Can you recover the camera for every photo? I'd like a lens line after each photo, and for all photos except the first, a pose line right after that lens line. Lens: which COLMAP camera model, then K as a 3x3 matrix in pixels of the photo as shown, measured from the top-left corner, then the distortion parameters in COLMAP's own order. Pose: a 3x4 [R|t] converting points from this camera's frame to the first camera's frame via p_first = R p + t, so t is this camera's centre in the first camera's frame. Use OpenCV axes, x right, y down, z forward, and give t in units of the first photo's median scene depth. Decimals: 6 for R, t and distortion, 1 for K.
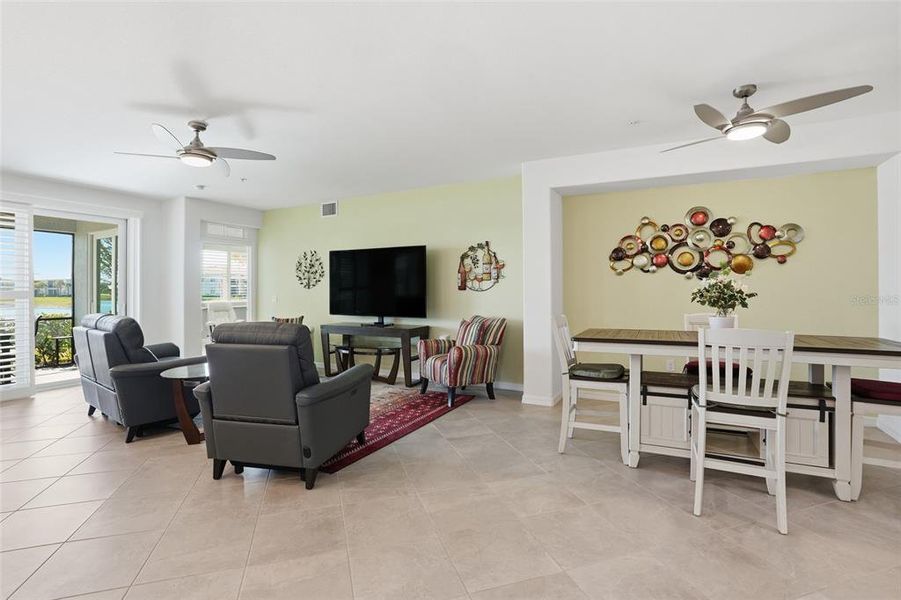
lens RADIAL K [[421.9, 0, 442.9], [0, 421.9, 292.1], [0, 0, 1]] dist [-0.062190, 0.025084]
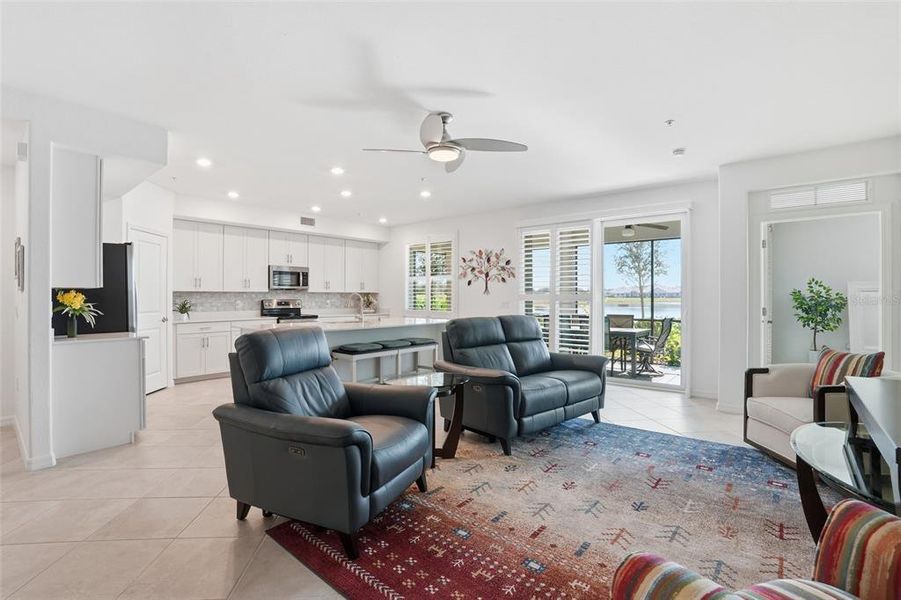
lens RADIAL K [[428.2, 0, 444.6], [0, 428.2, 291.1], [0, 0, 1]] dist [-0.063766, 0.025677]
pose [[-0.214056, -0.006909, -0.976797, 0.207514], [-0.000505, 0.999976, -0.006962, -0.004996], [0.976821, -0.000997, -0.214055, 0.727407]]
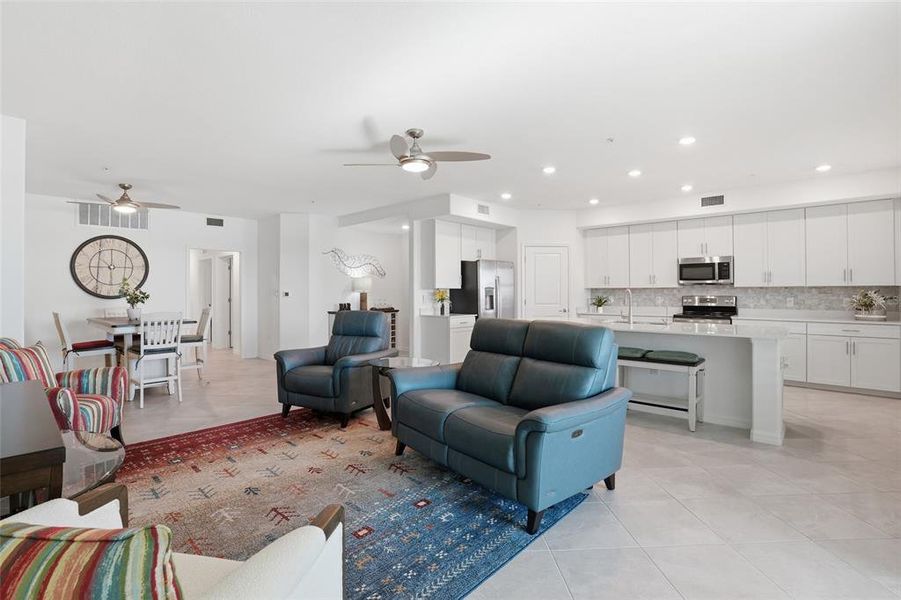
lens RADIAL K [[428.2, 0, 444.6], [0, 428.2, 291.1], [0, 0, 1]] dist [-0.063766, 0.025677]
pose [[-0.962624, 0.007783, 0.270730, -0.621152], [0.007511, 0.999970, -0.002041, -0.003762], [-0.270738, 0.000069, -0.962653, 1.237555]]
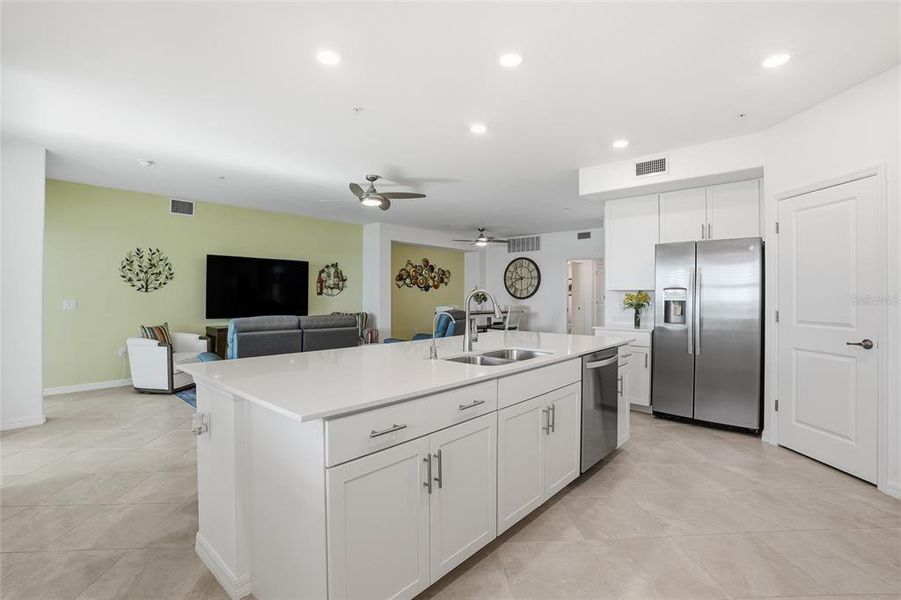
lens RADIAL K [[428.2, 0, 444.6], [0, 428.2, 291.1], [0, 0, 1]] dist [-0.063766, 0.025677]
pose [[0.256717, 0.013407, 0.966394, -1.239552], [-0.002730, 0.999910, -0.013147, -0.000614], [-0.966483, 0.000736, 0.256730, 0.236908]]
